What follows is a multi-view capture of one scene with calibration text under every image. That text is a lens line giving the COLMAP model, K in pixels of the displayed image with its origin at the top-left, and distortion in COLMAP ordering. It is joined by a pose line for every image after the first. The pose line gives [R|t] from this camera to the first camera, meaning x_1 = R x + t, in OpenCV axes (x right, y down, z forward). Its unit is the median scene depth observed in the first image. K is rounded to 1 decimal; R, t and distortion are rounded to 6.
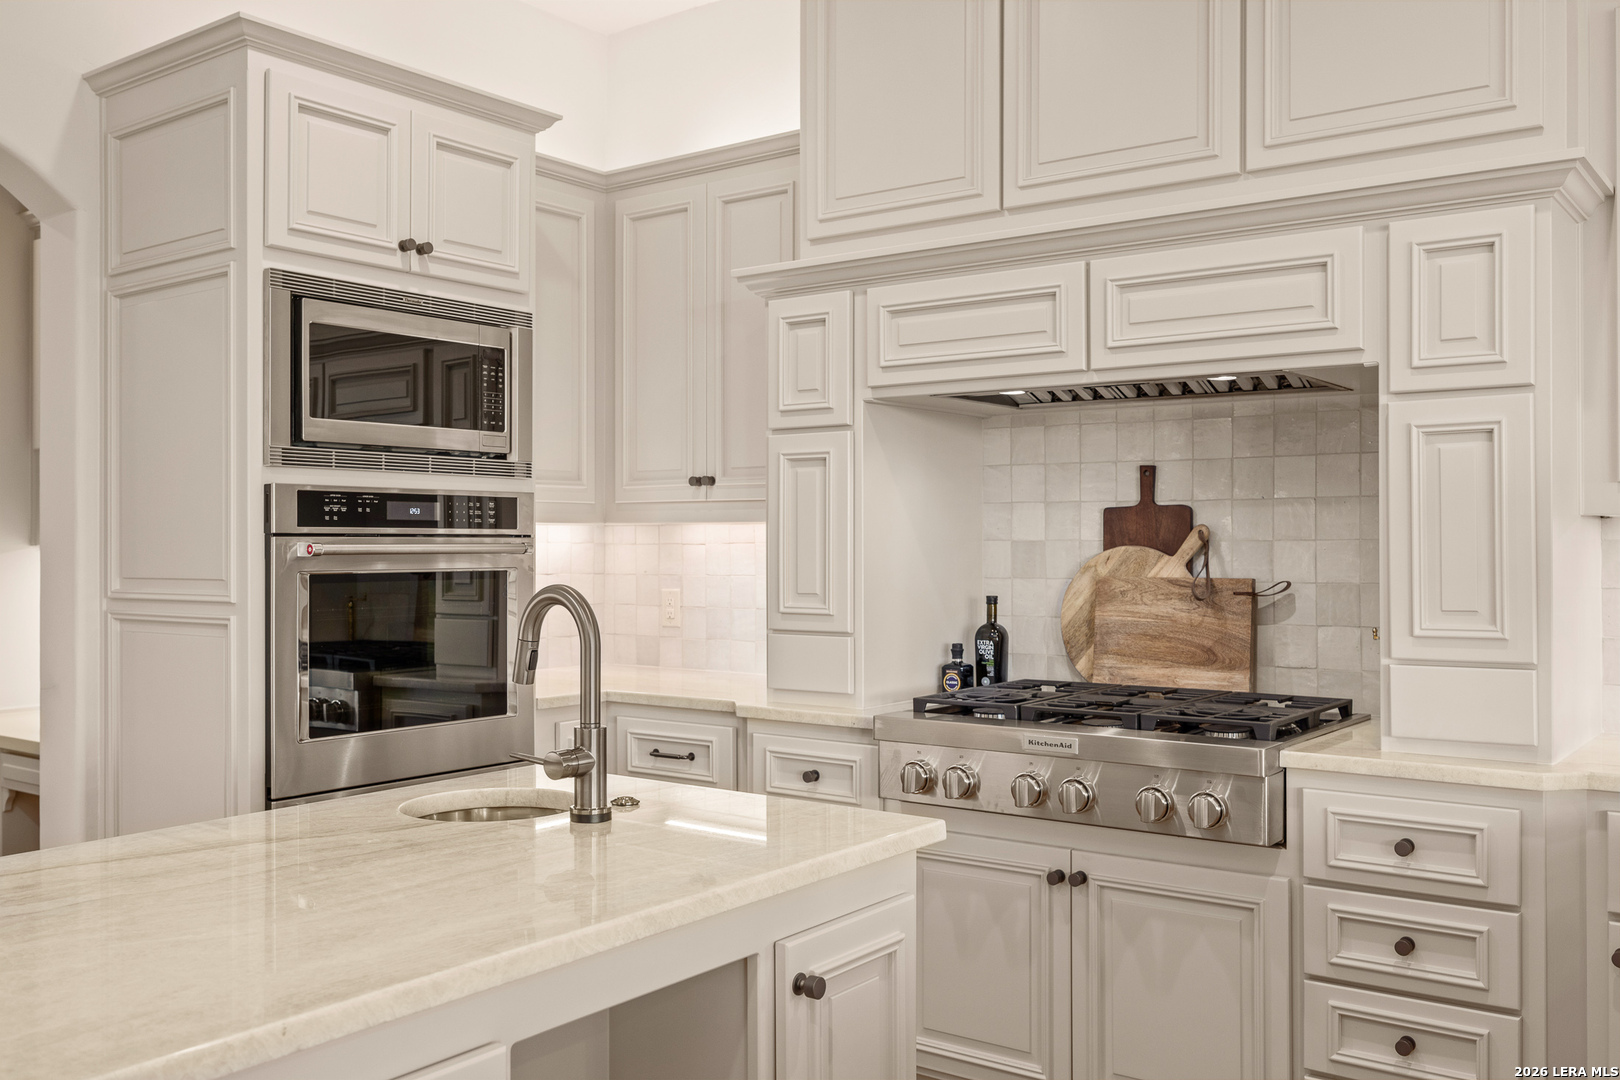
lens RADIAL K [[1431.4, 0, 810.5], [0, 1431.4, 538.2], [0, 0, 1]] dist [0.000816, 0.003079]
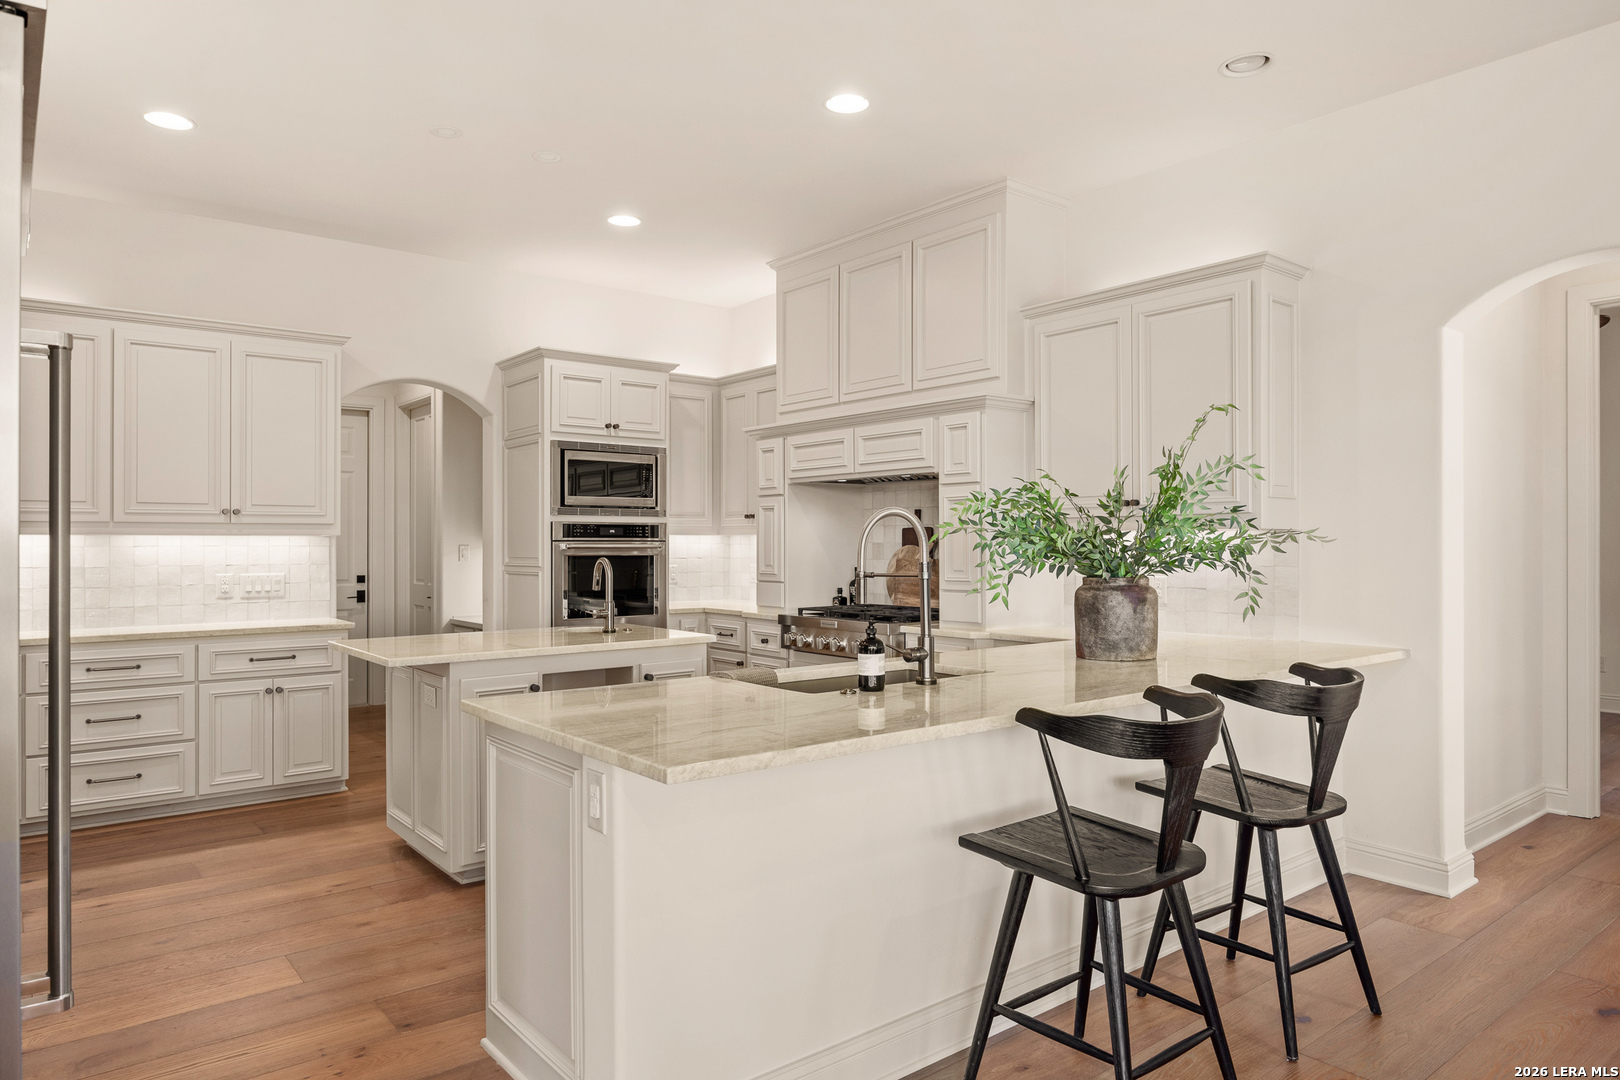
lens RADIAL K [[1020.7, 0, 810.2], [0, 1020.7, 541.2], [0, 0, 1]] dist [0.001084, 0.000015]
pose [[0.966221, -0.001543, -0.257710, 0.508127], [0.001875, 0.999998, 0.001046, -0.002637], [0.257708, -0.001494, 0.966222, -0.625157]]
